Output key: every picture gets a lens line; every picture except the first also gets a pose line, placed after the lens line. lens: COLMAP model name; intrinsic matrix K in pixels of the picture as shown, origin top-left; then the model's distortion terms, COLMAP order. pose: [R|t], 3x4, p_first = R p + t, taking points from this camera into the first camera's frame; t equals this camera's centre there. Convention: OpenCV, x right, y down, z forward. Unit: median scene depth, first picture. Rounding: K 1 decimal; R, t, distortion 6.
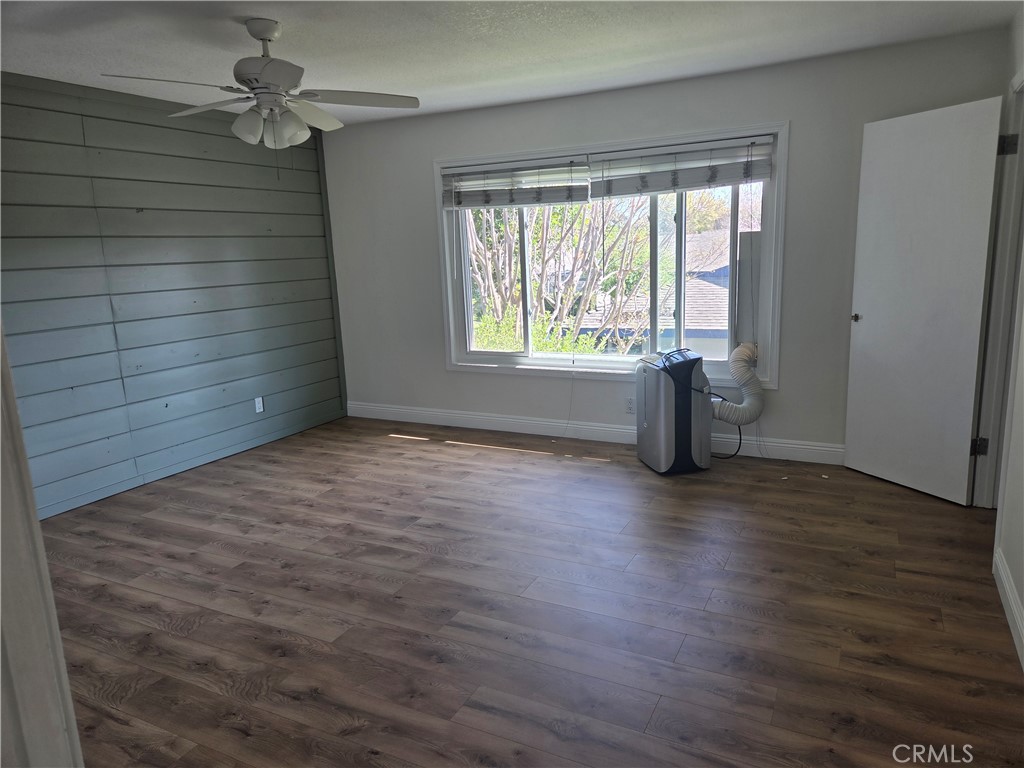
lens RADIAL K [[687.8, 0, 520.1], [0, 687.8, 384.1], [0, 0, 1]] dist [0.047556, -0.029178]
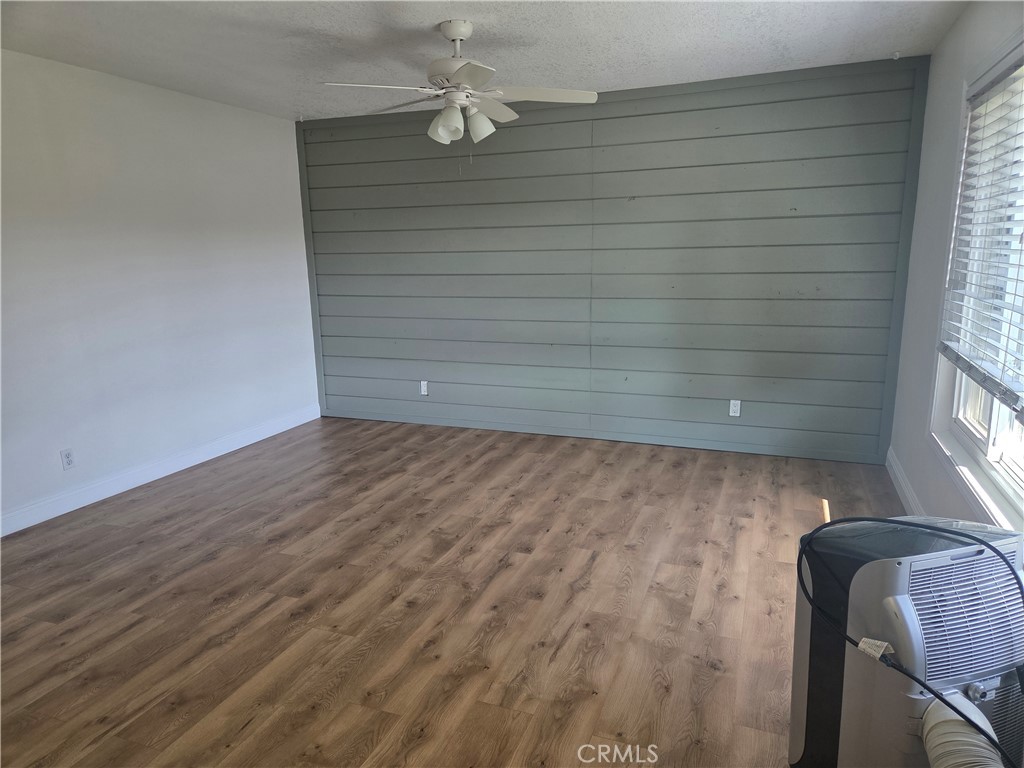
lens RADIAL K [[687.8, 0, 517.4], [0, 687.8, 390.9], [0, 0, 1]] dist [0.047556, -0.029178]
pose [[0.086469, 0.231027, -0.969097, 0.602304], [-0.182031, 0.960029, 0.212623, -0.170181], [0.979483, 0.158020, 0.125067, 0.795741]]
